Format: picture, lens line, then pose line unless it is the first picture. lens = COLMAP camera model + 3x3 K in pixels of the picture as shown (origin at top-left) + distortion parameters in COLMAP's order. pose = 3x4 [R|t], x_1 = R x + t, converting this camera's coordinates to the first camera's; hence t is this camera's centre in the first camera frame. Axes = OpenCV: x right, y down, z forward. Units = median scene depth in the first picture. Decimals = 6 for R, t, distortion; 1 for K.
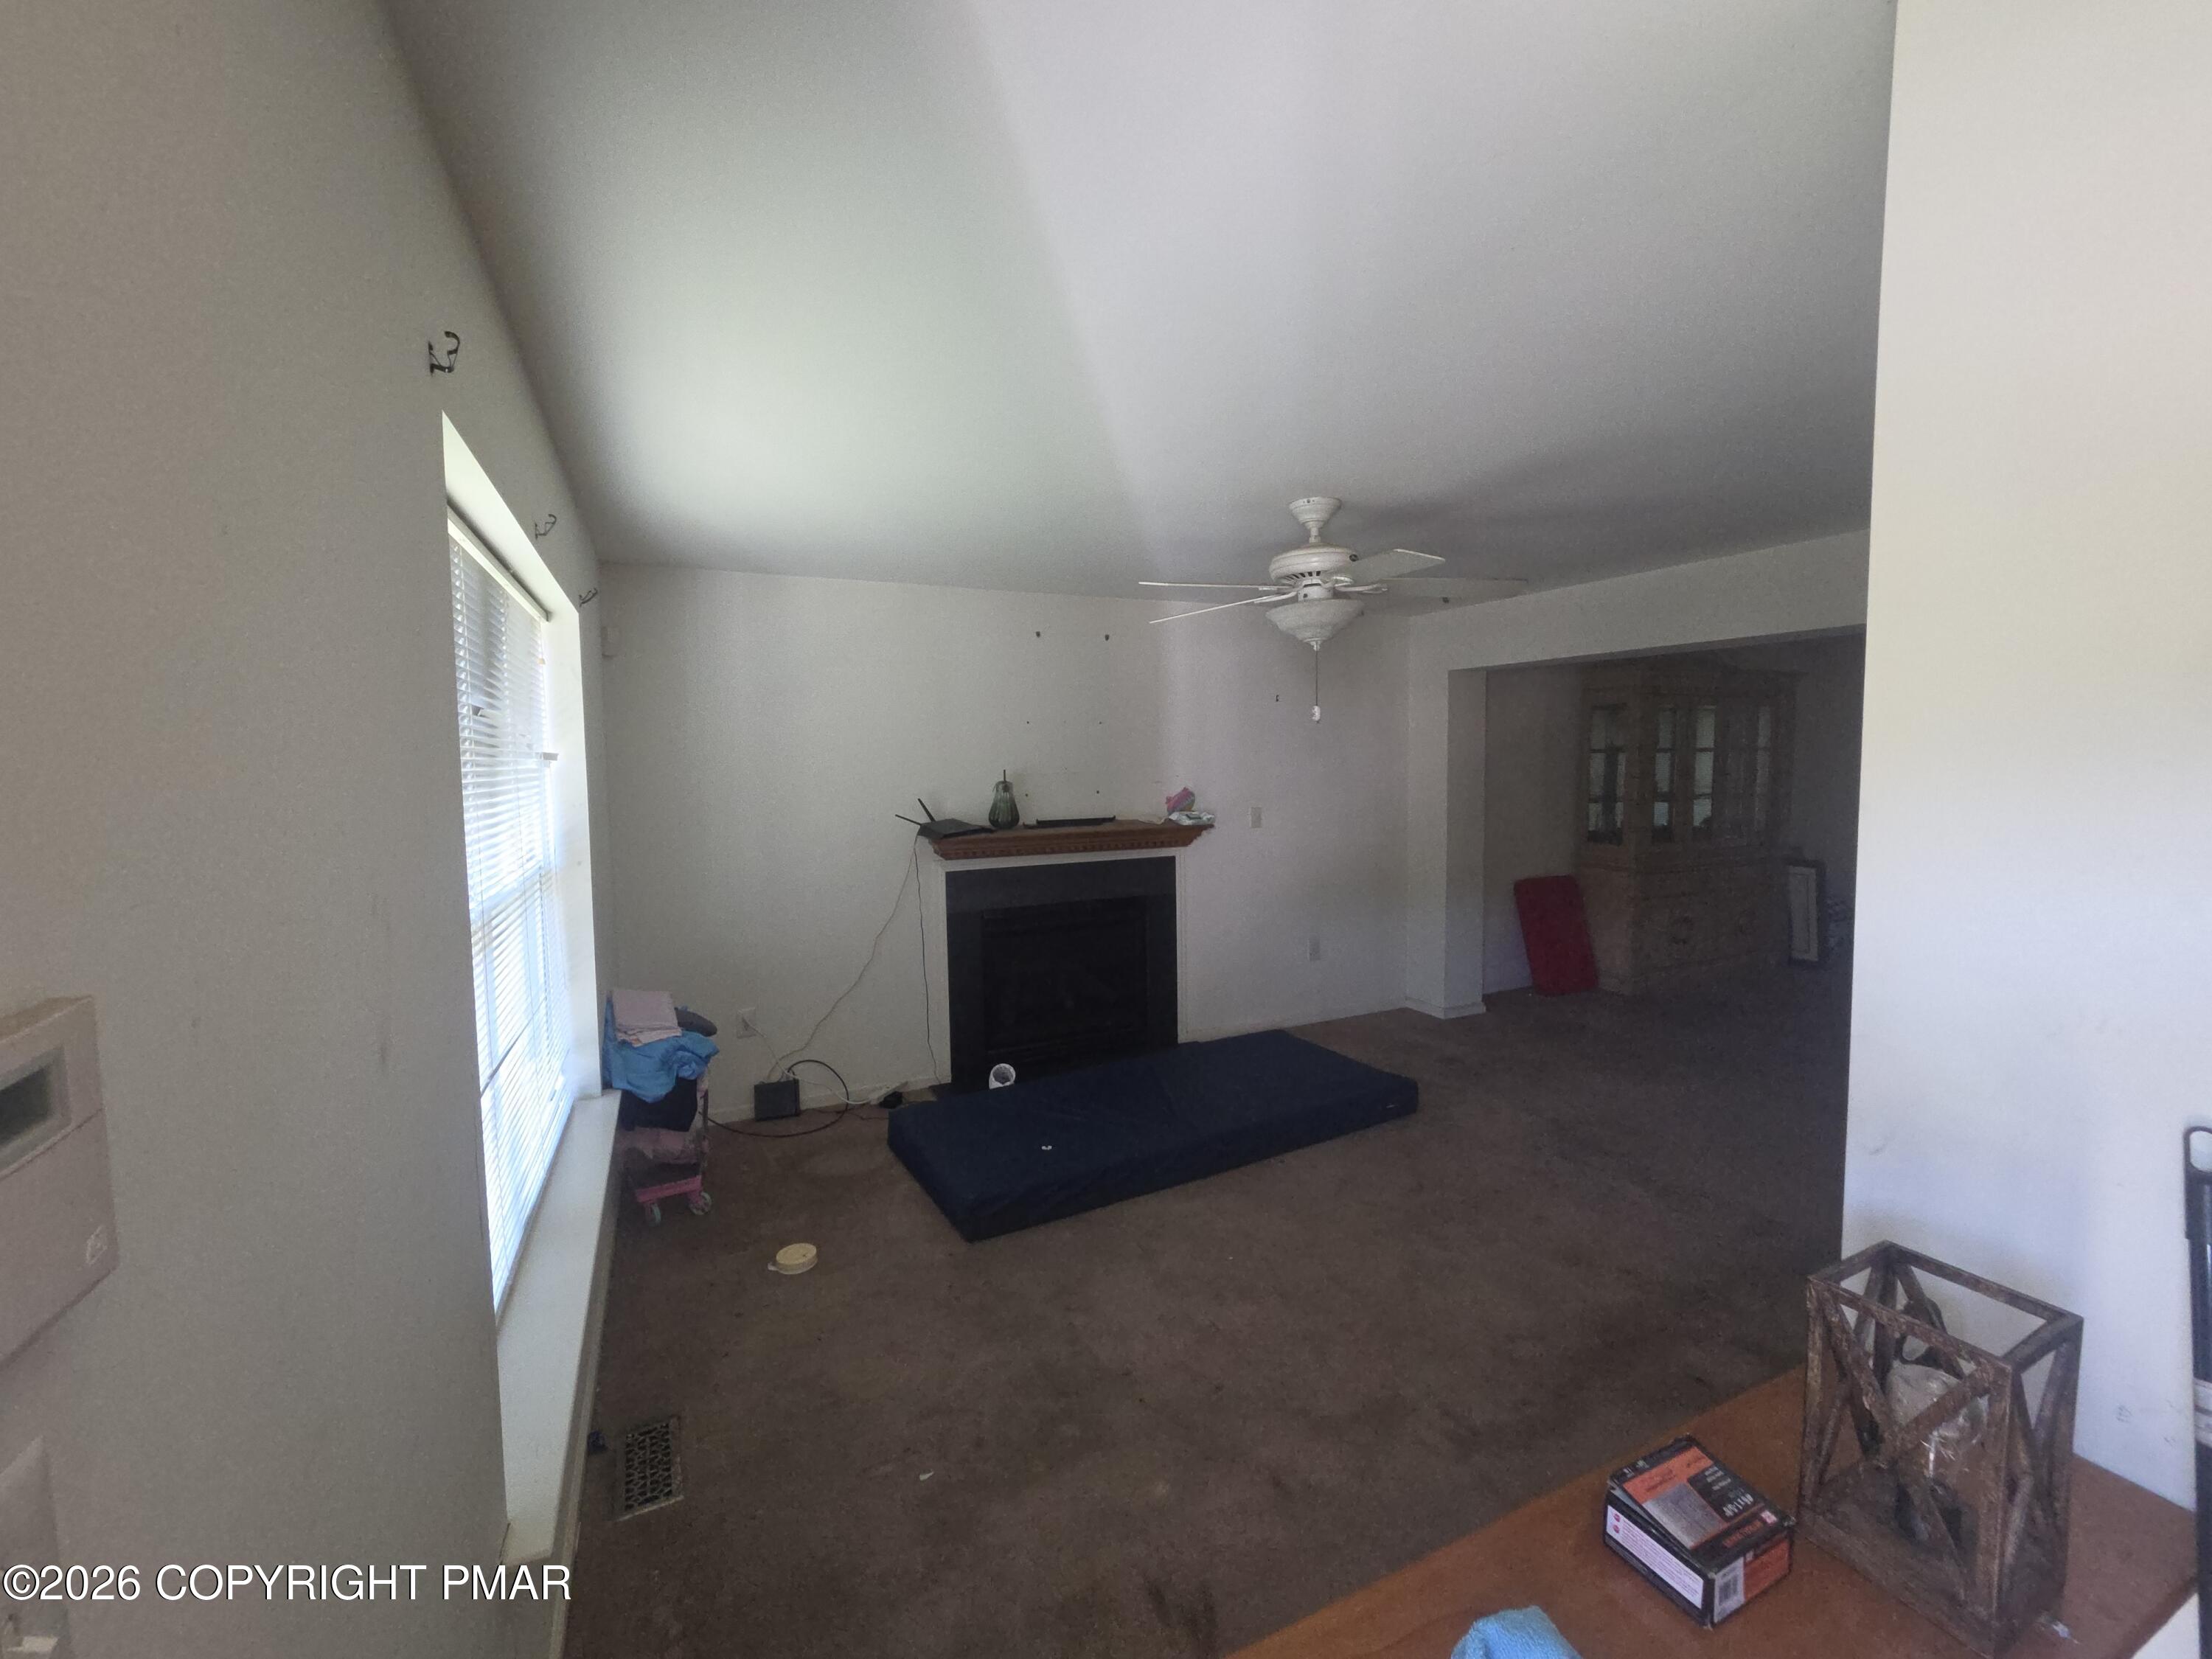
lens RADIAL K [[909.9, 0, 1097.7], [0, 909.9, 816.9], [0, 0, 1]] dist [0.000806, 0.000248]
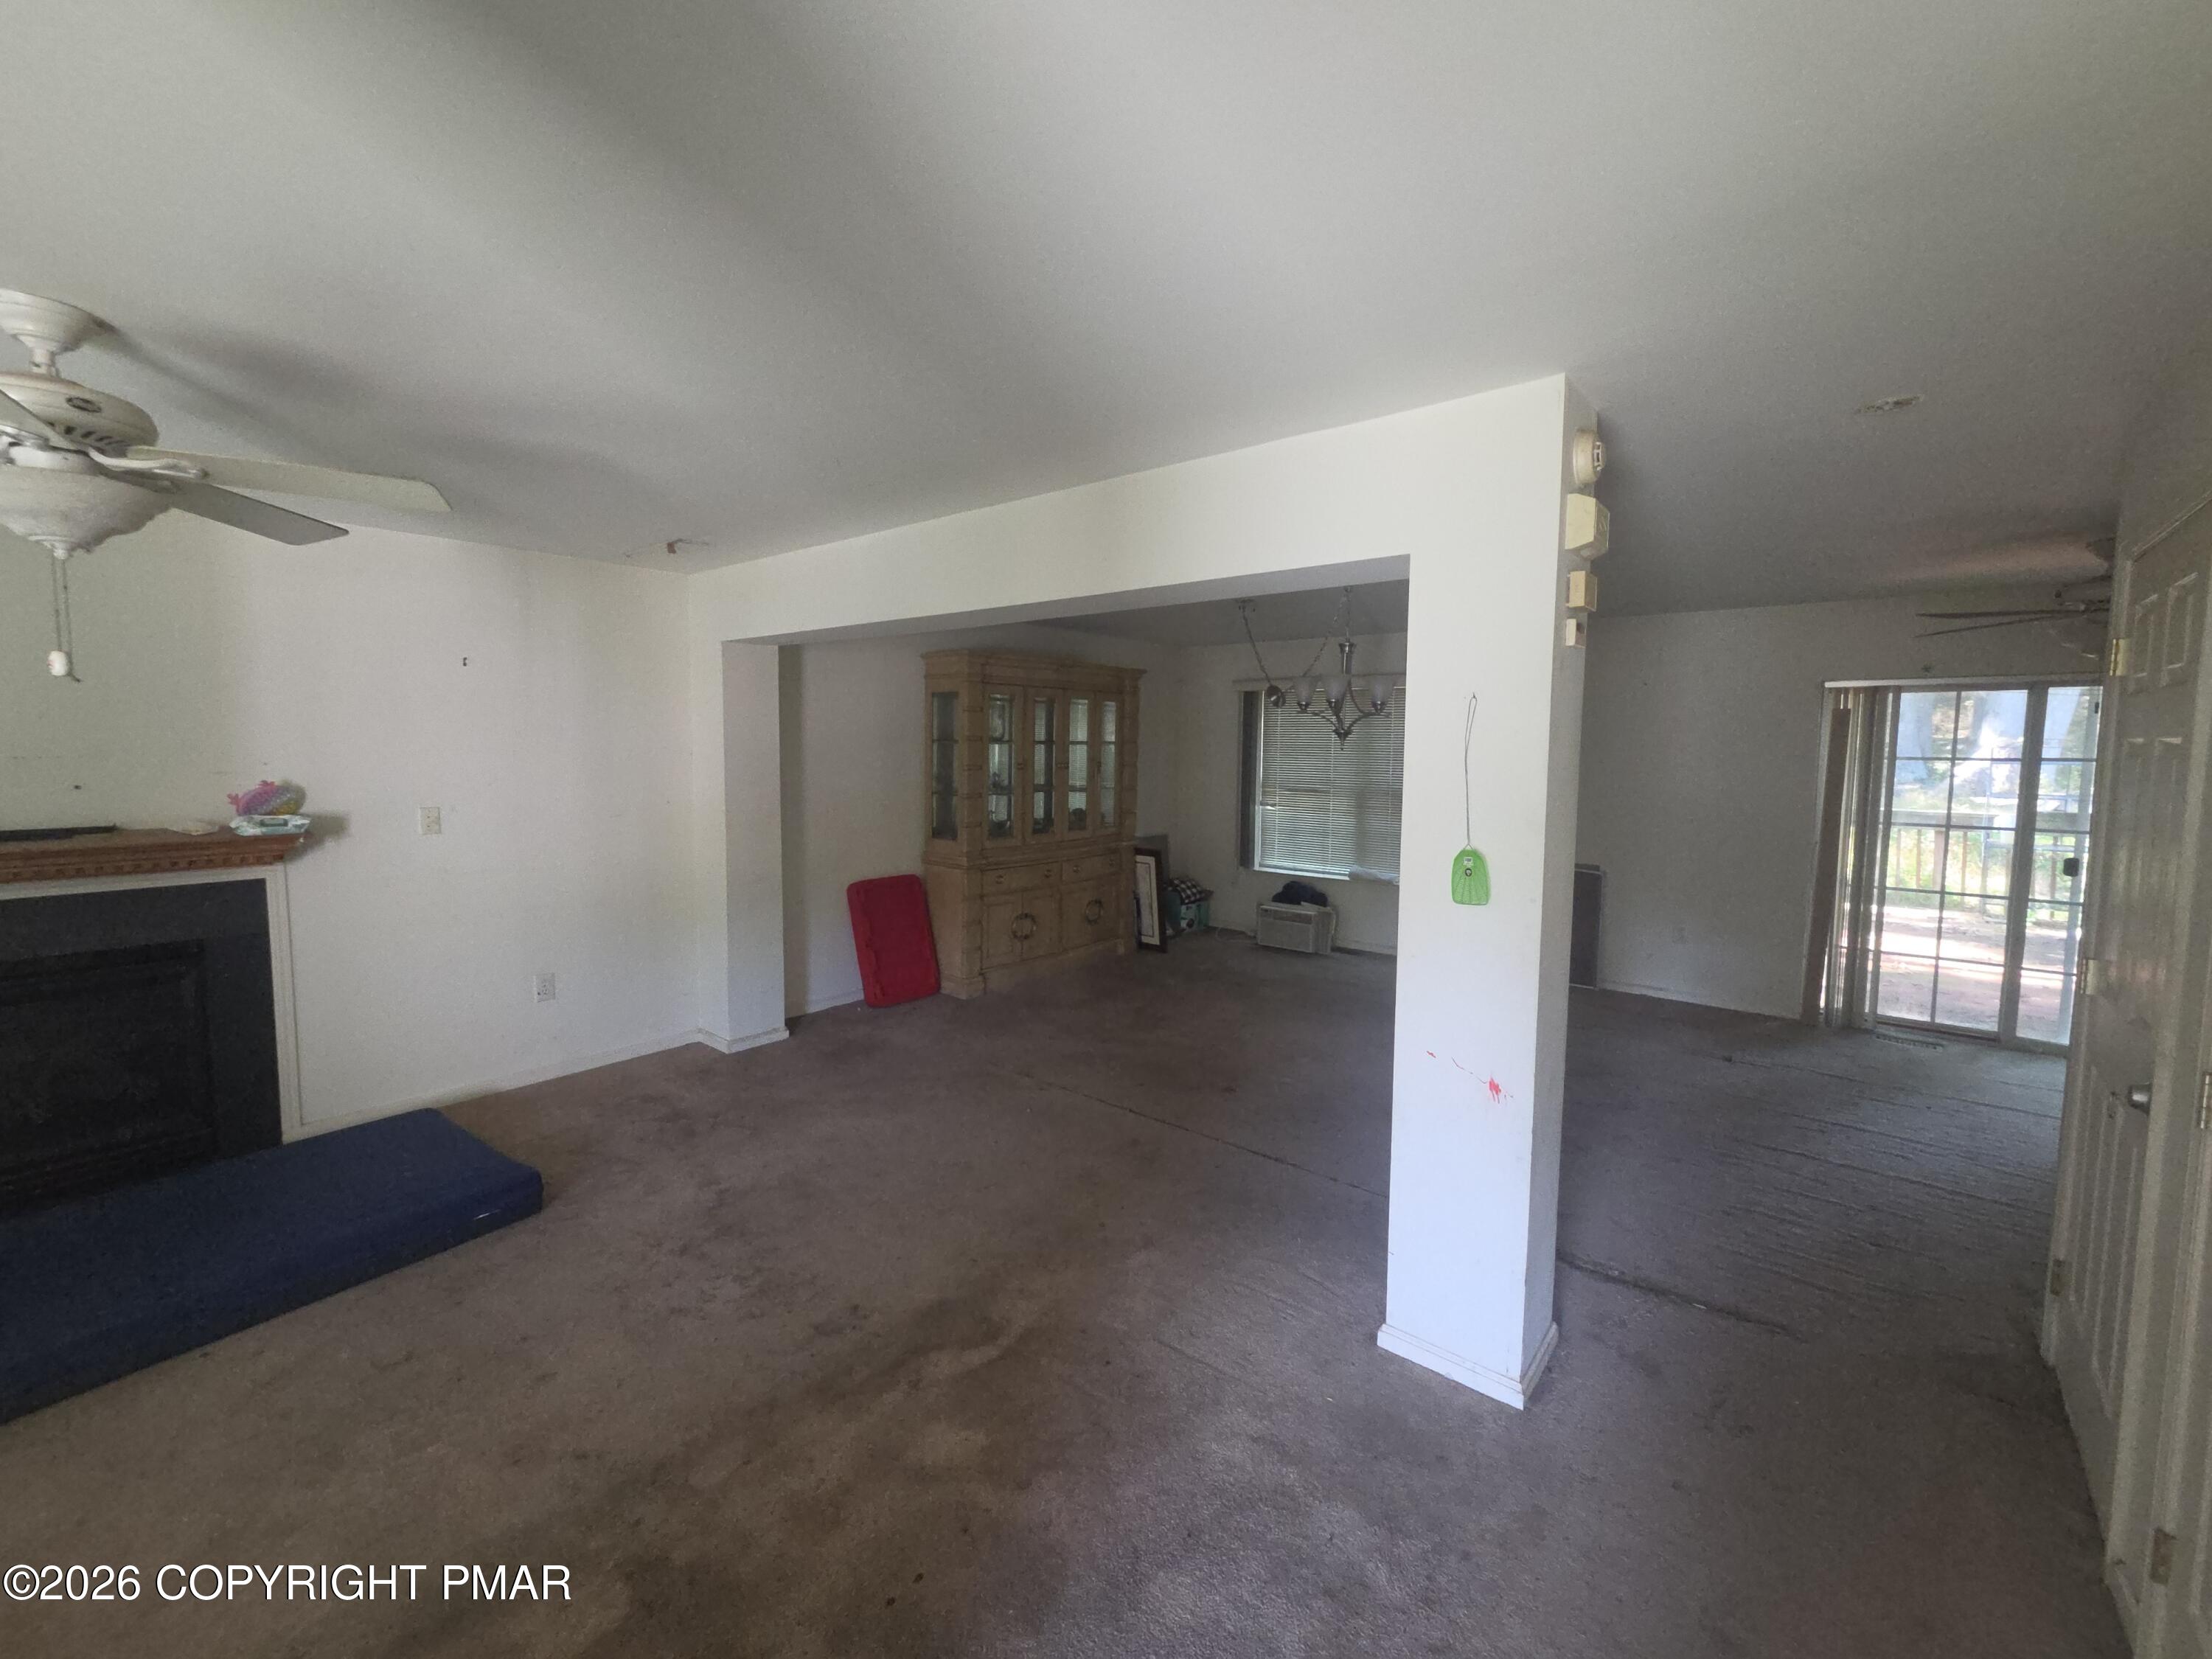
lens RADIAL K [[909.9, 0, 1097.7], [0, 909.9, 816.9], [0, 0, 1]] dist [0.000806, 0.000248]
pose [[0.903263, -0.014541, 0.428842, 0.323386], [0.008534, 0.999837, 0.015927, -0.008568], [-0.429003, -0.010726, 0.903239, 0.088008]]
